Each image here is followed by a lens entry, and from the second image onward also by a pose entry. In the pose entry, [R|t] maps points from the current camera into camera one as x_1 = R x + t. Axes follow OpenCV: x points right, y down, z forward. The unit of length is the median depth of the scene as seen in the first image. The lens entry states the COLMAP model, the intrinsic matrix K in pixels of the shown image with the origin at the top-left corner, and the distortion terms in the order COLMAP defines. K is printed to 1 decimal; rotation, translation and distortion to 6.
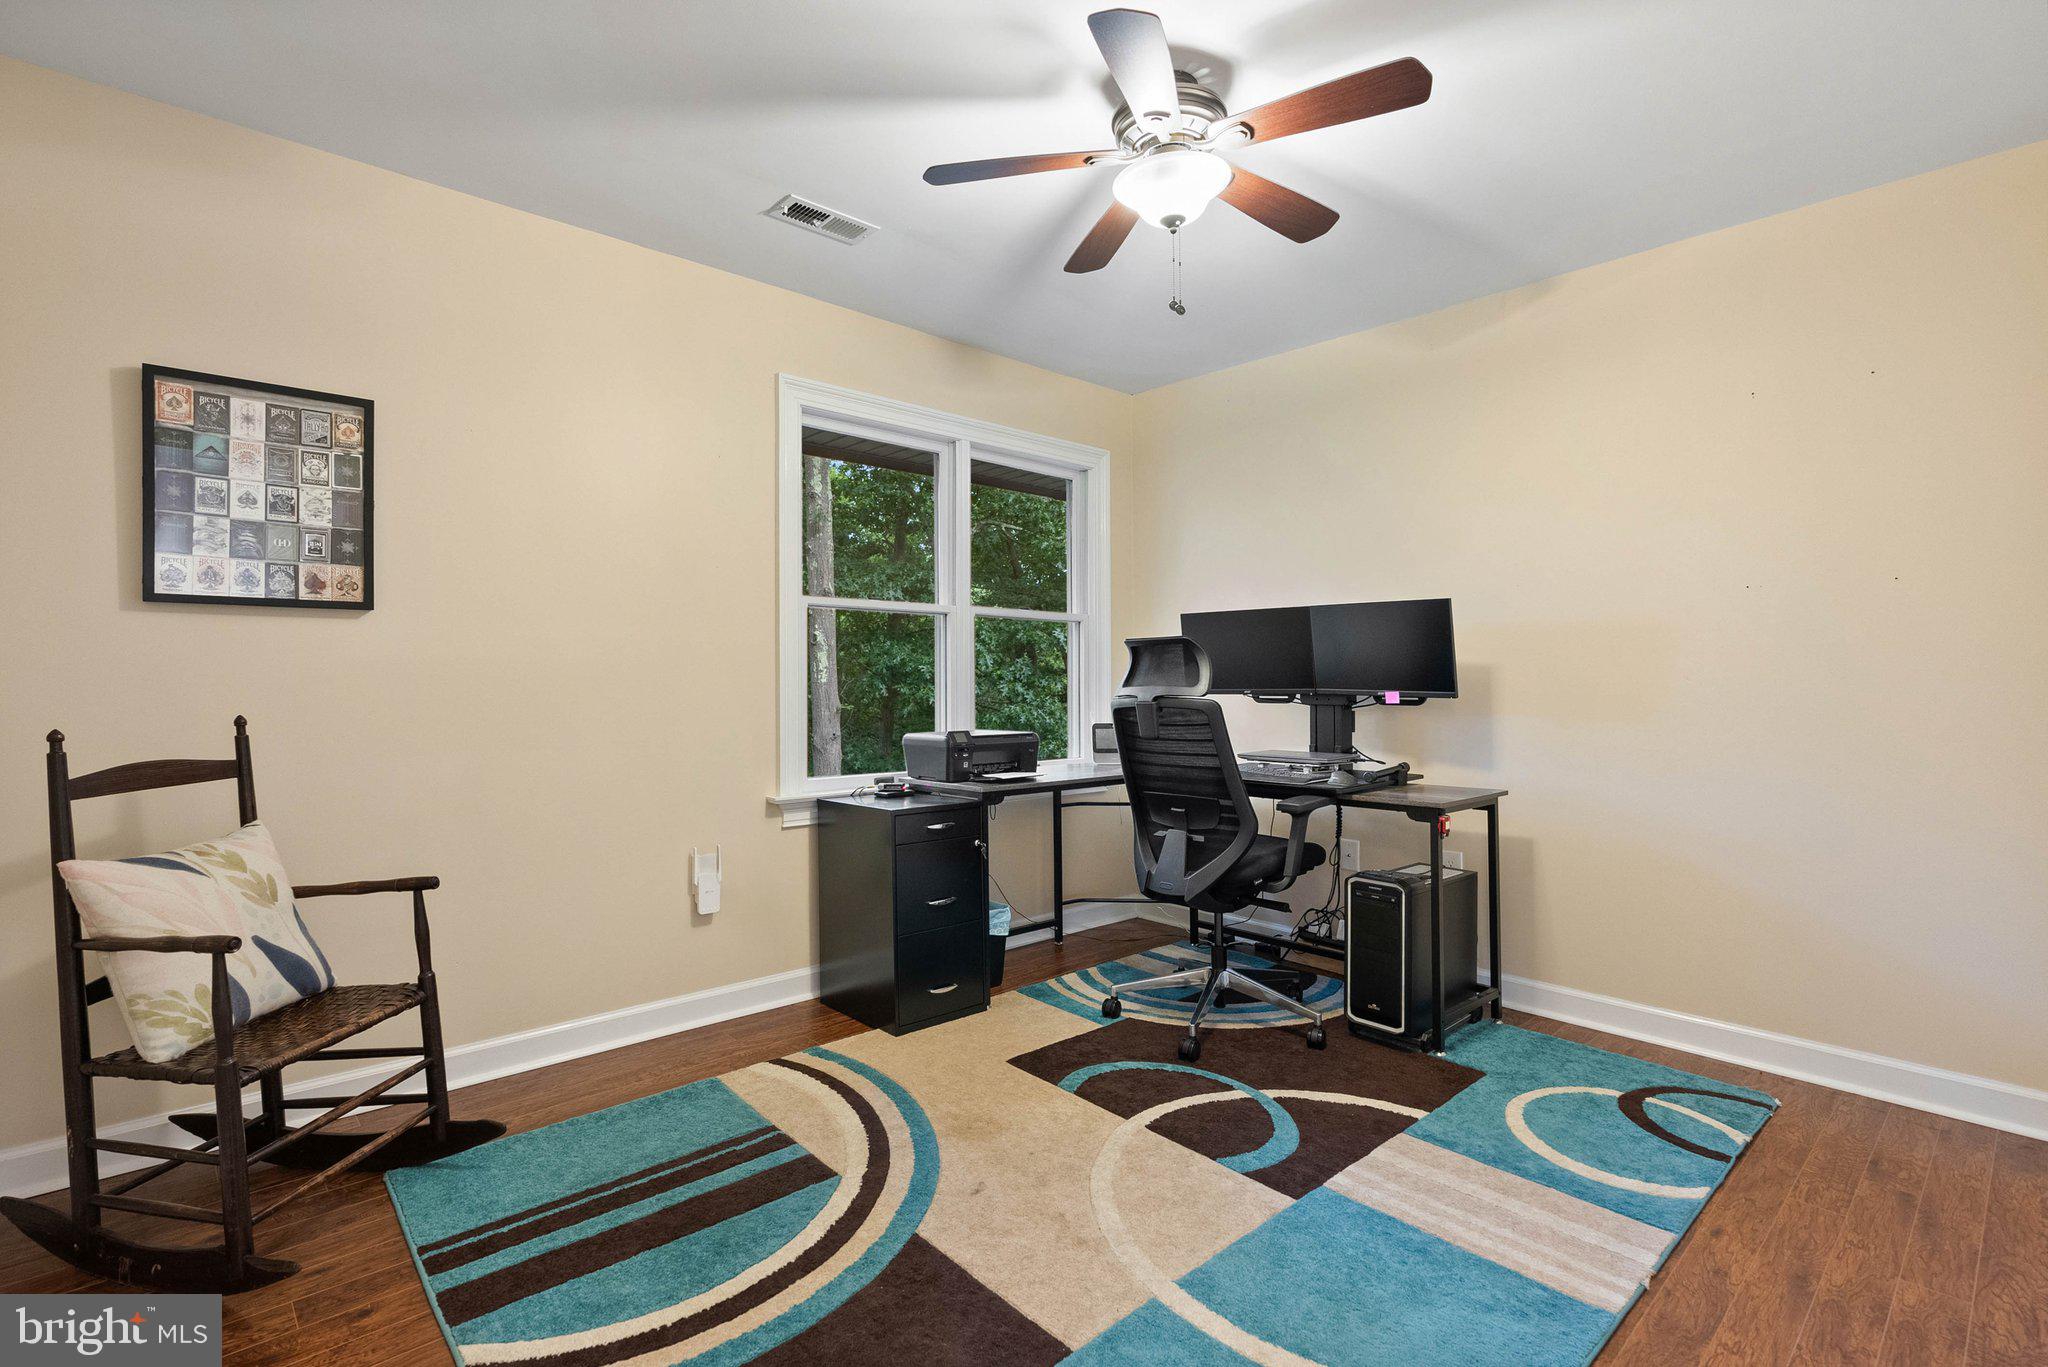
lens RADIAL K [[938.8, 0, 1016.1], [0, 938.8, 681.1], [0, 0, 1]] dist [0.000520, 0.001103]
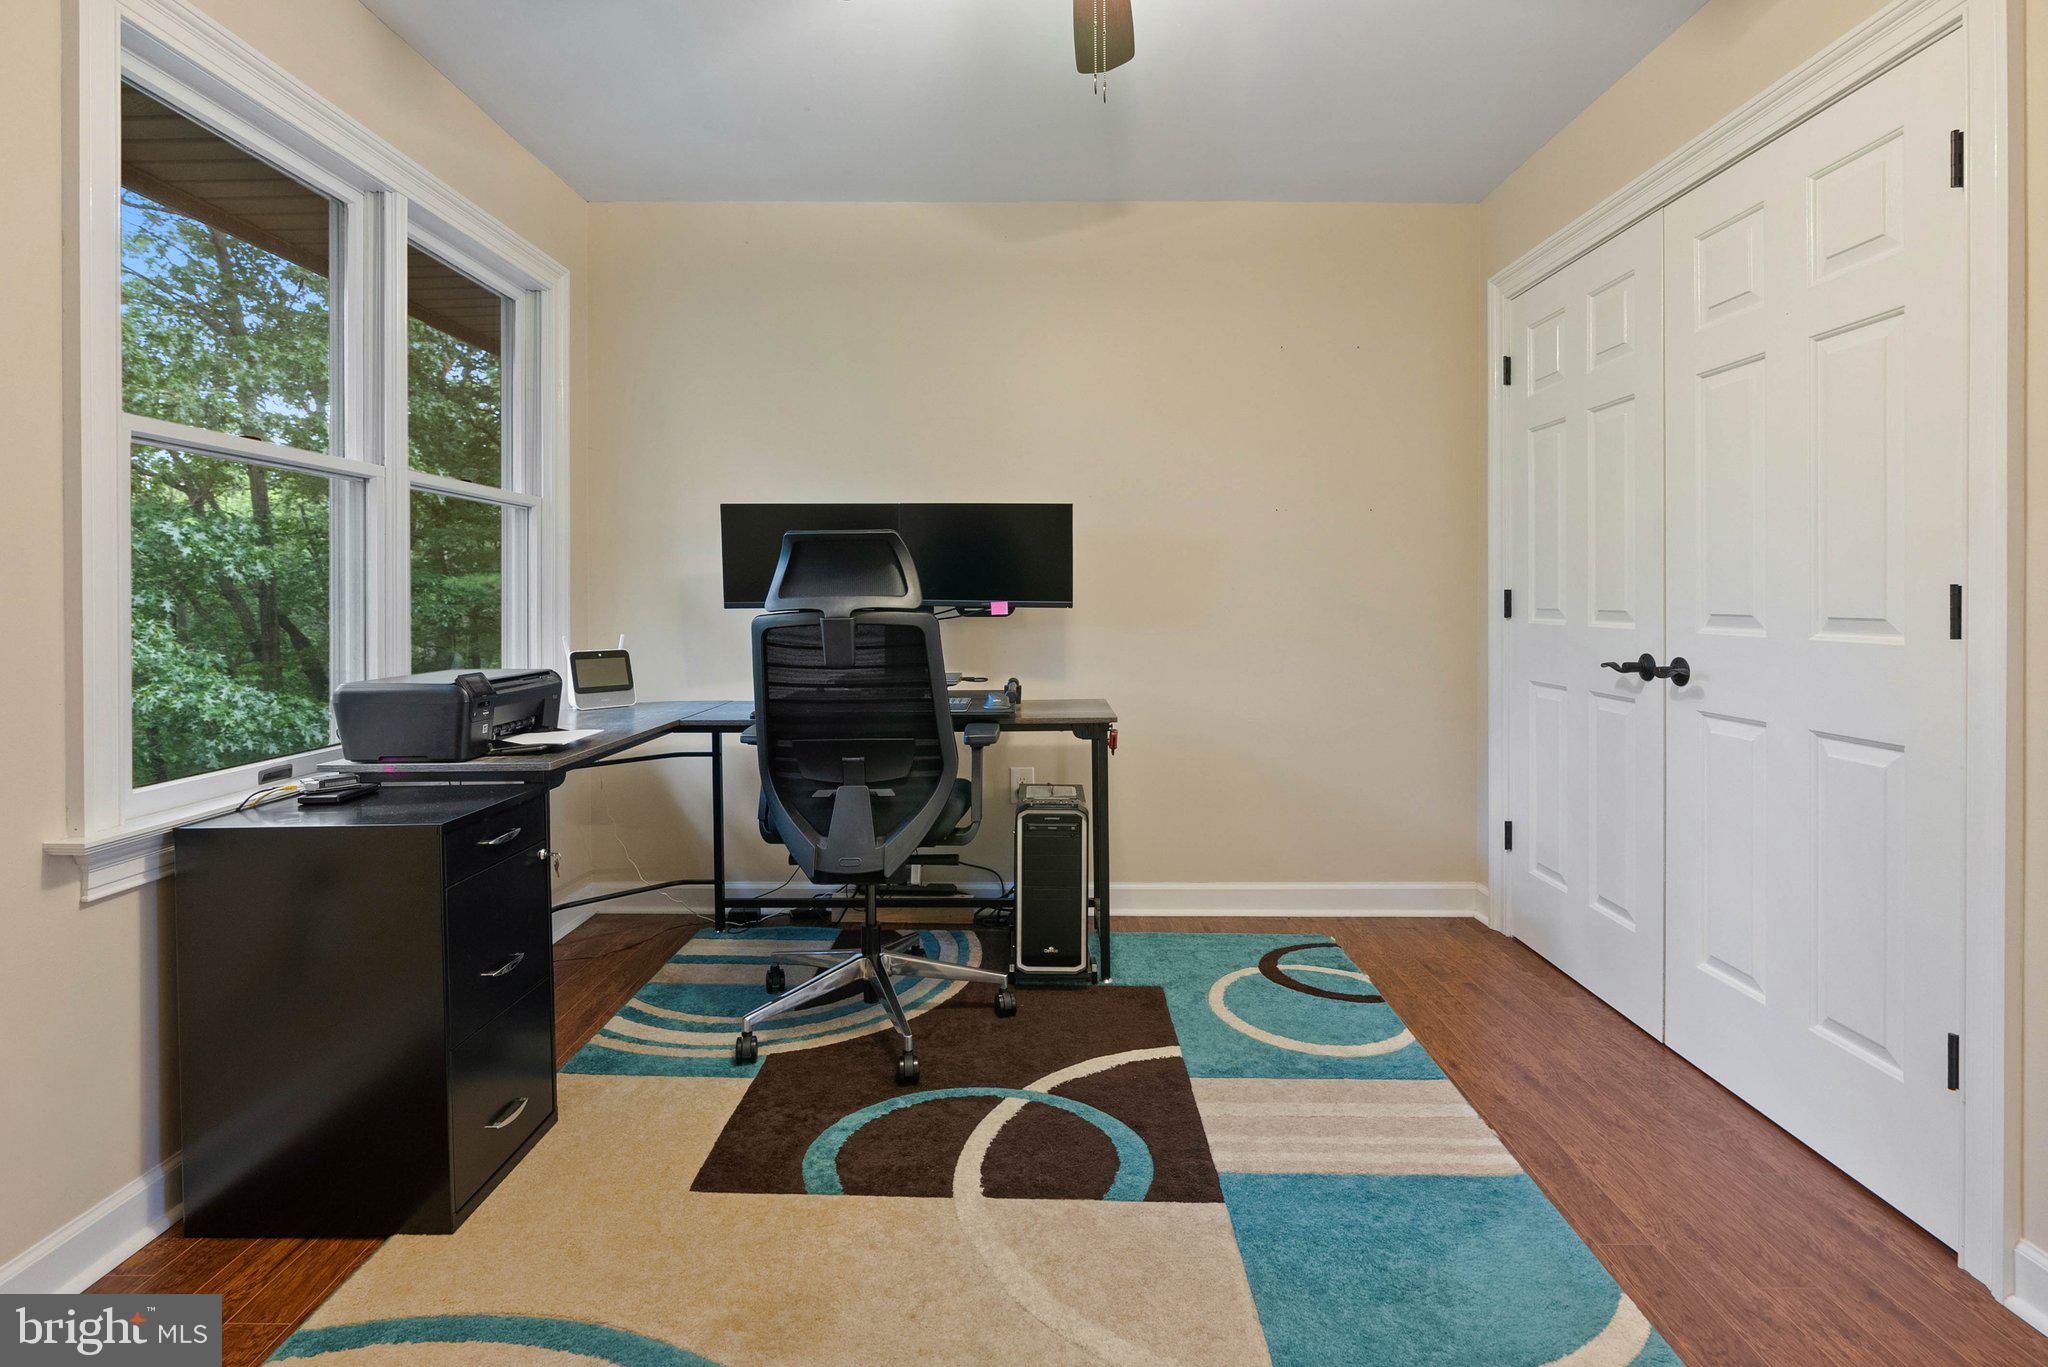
lens RADIAL K [[981.3, 0, 1019.4], [0, 981.3, 596.6], [0, 0, 1]] dist [-0.015813, 0.009409]
pose [[0.684770, -0.003701, 0.728750, -0.313580], [0.003895, 0.999991, 0.001419, 0.004889], [-0.728749, 0.001866, 0.684779, 0.361635]]
